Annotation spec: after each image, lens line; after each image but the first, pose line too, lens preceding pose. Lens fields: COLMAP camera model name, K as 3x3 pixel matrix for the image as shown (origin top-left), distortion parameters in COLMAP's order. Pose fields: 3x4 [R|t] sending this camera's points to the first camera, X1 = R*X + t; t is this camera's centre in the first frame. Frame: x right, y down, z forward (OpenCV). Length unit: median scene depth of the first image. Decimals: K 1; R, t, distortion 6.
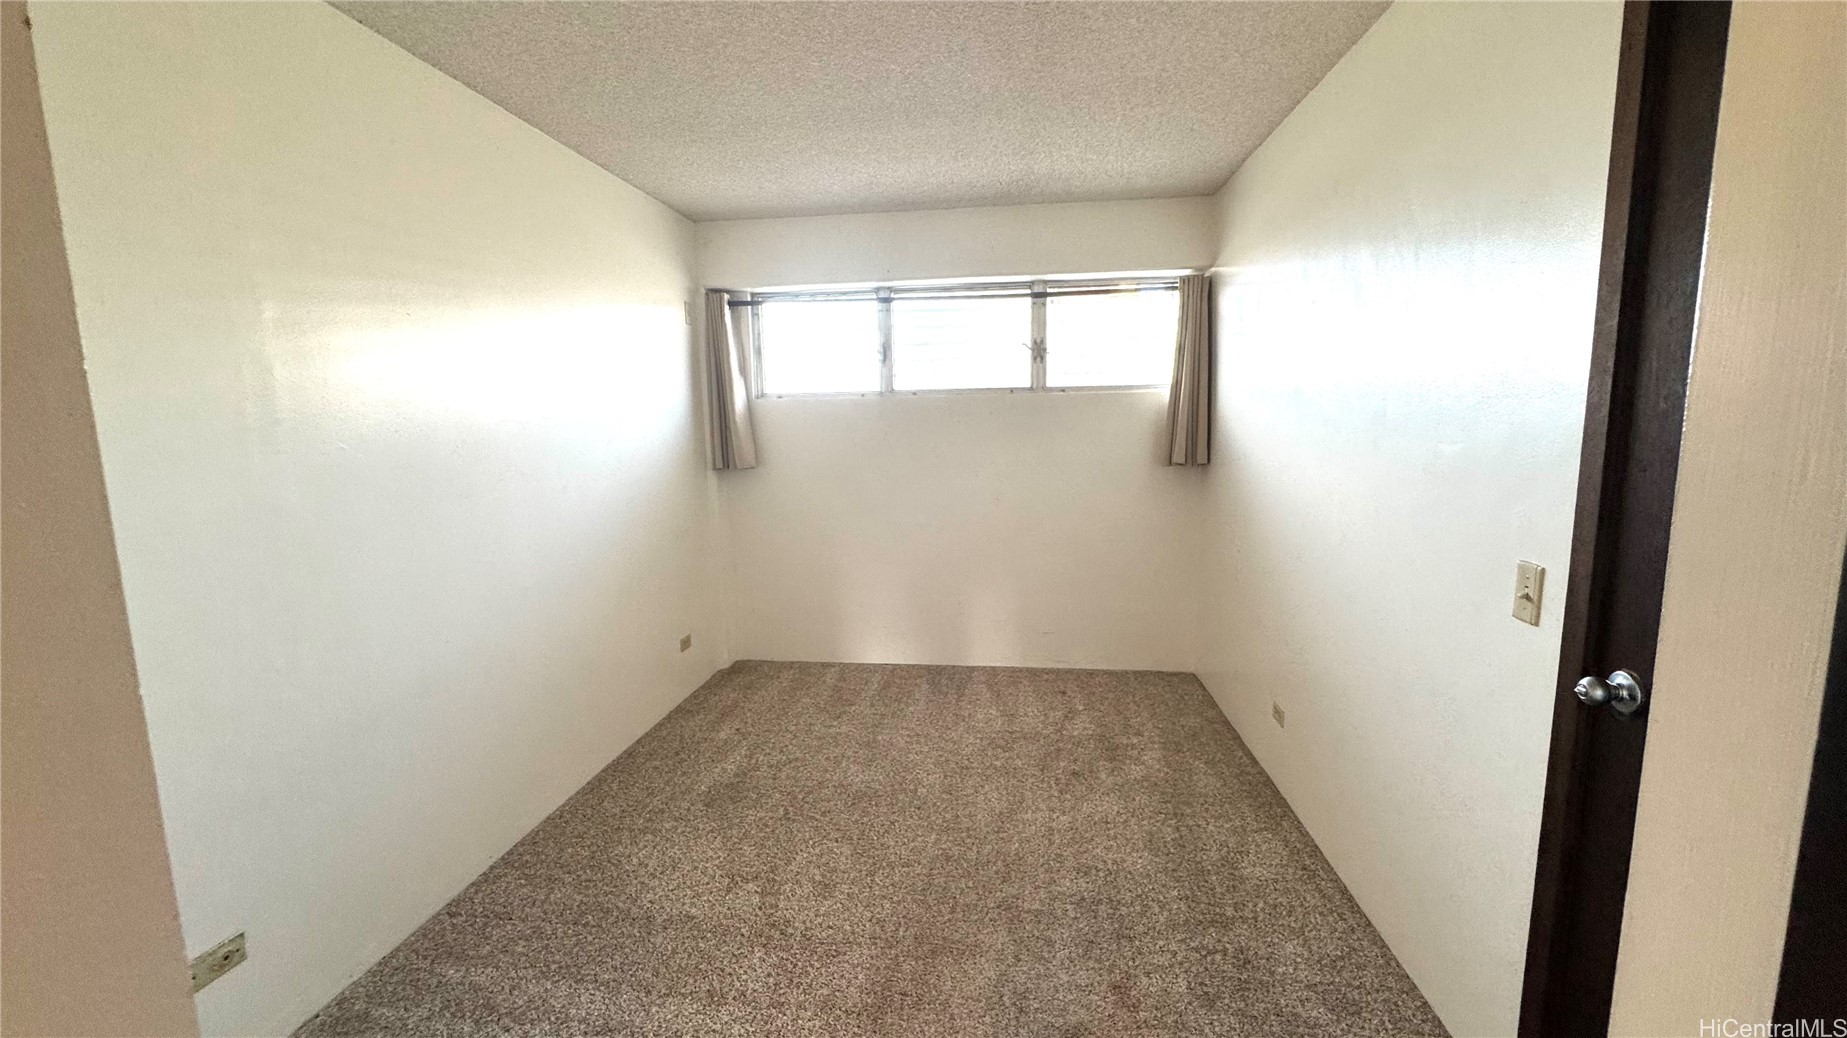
lens RADIAL K [[747.1, 0, 915.9], [0, 747.1, 526.2], [0, 0, 1]] dist [0.001492, 0.000417]
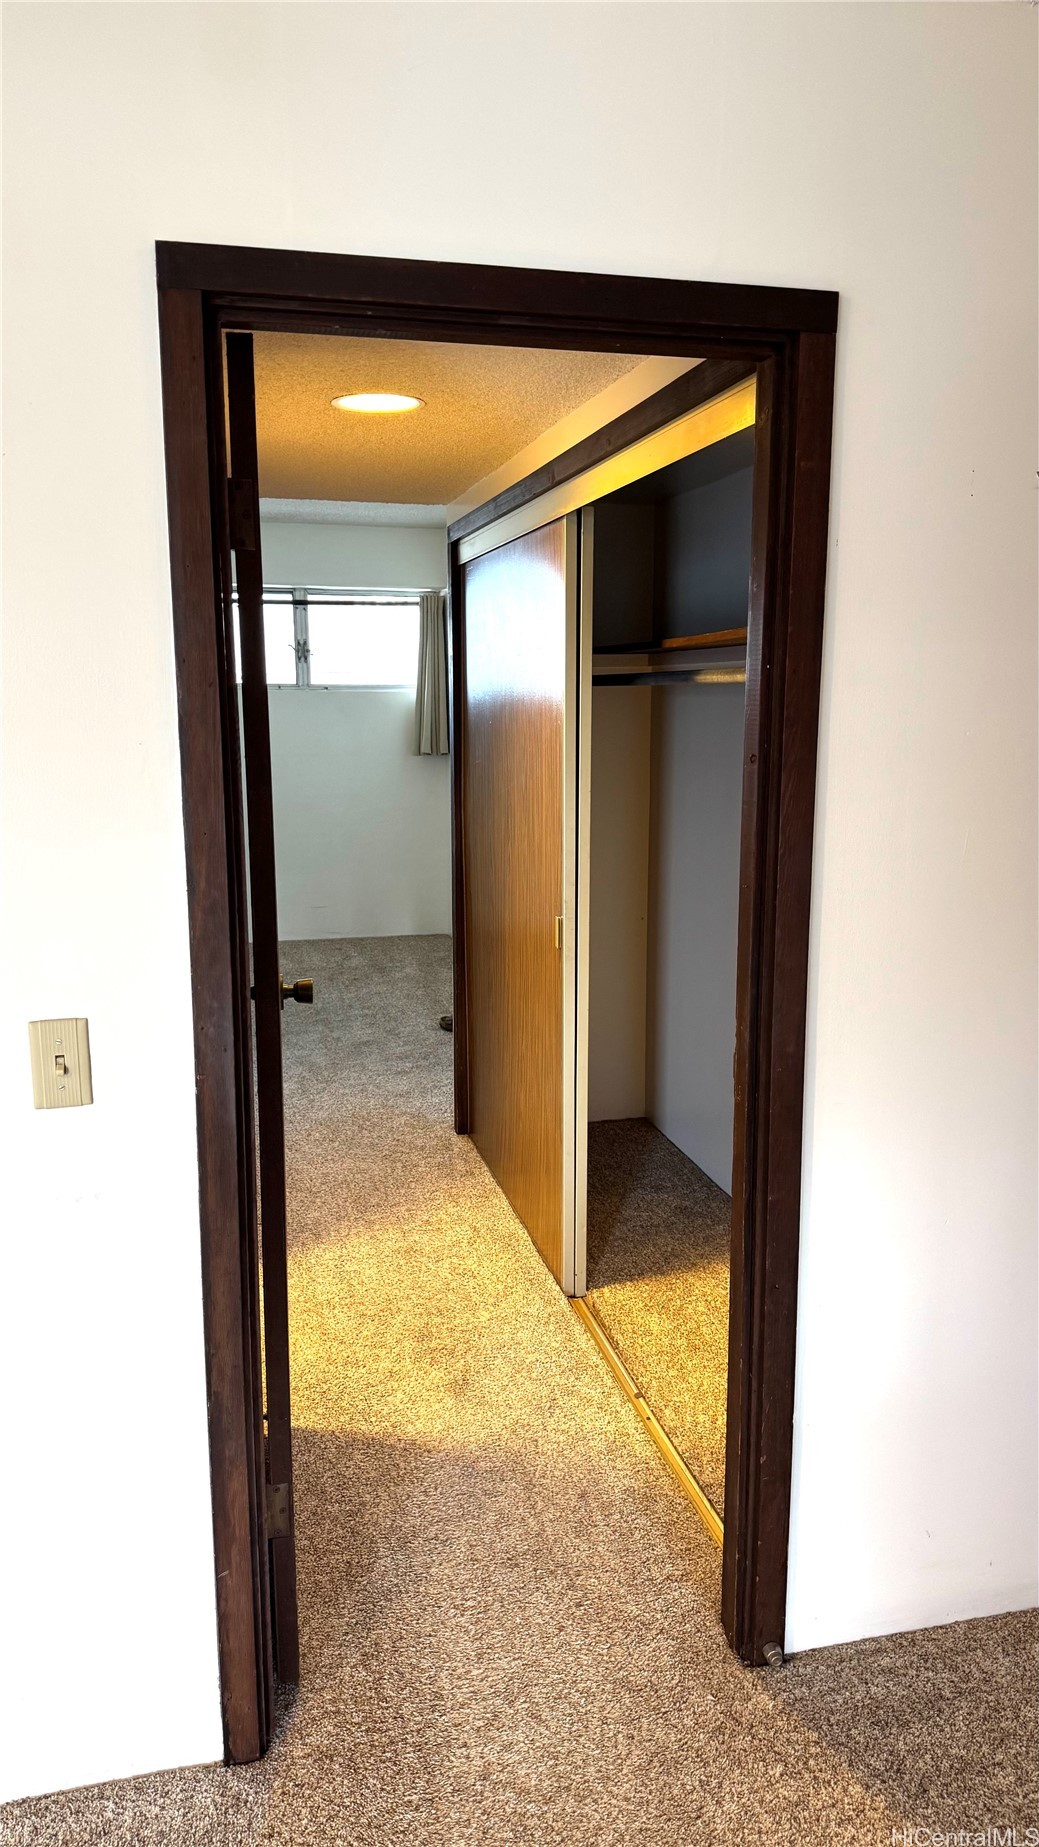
lens RADIAL K [[1355.2, 0, 515.2], [0, 1355.2, 929.0], [0, 0, 1]] dist [0.137556, -0.000888]
pose [[0.934161, -0.046057, 0.353867, -0.287385], [0.039415, 0.998886, 0.025959, 0.141872], [-0.354668, -0.010303, 0.934935, -1.052246]]
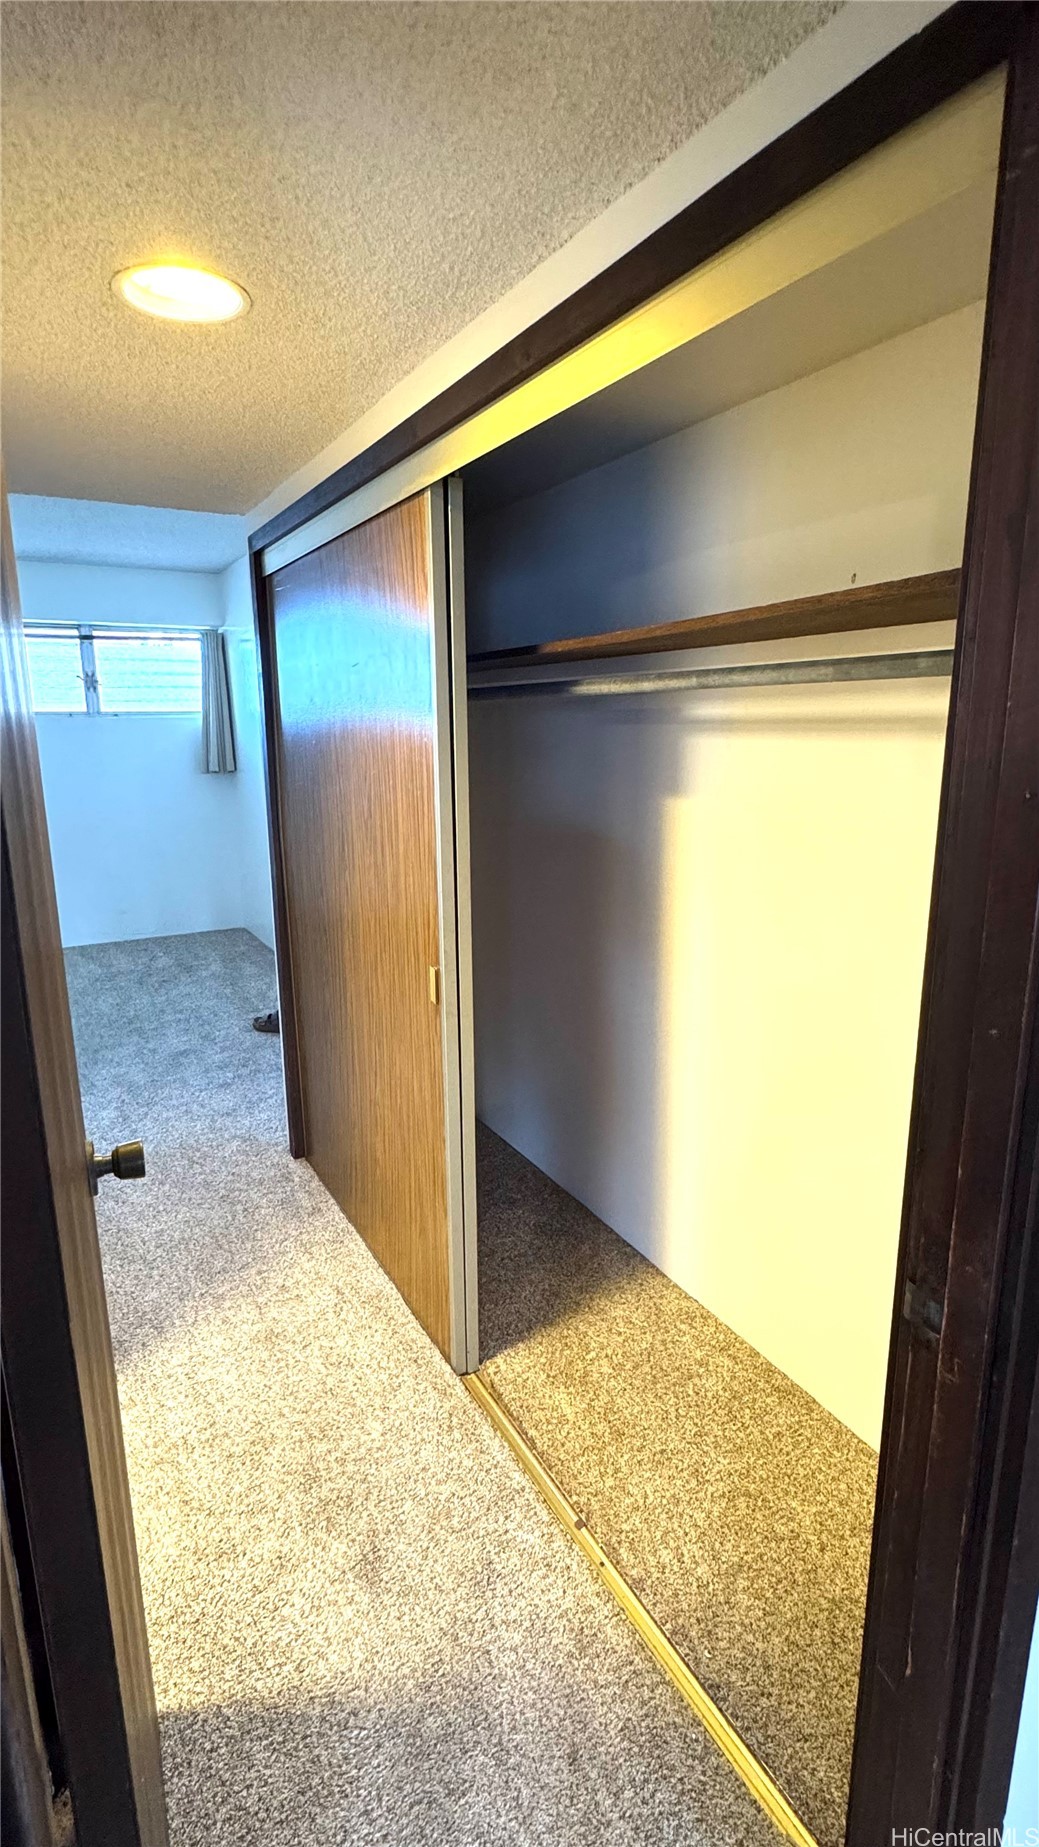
lens RADIAL K [[933.7, 0, 528.7], [0, 933.7, 925.5], [0, 0, 1]] dist [-0.003899, 0.001690]
pose [[0.801786, -0.118112, 0.585823, -0.208916], [0.083904, 0.992813, 0.085334, 0.094275], [-0.591692, -0.019267, 0.805934, -0.686946]]
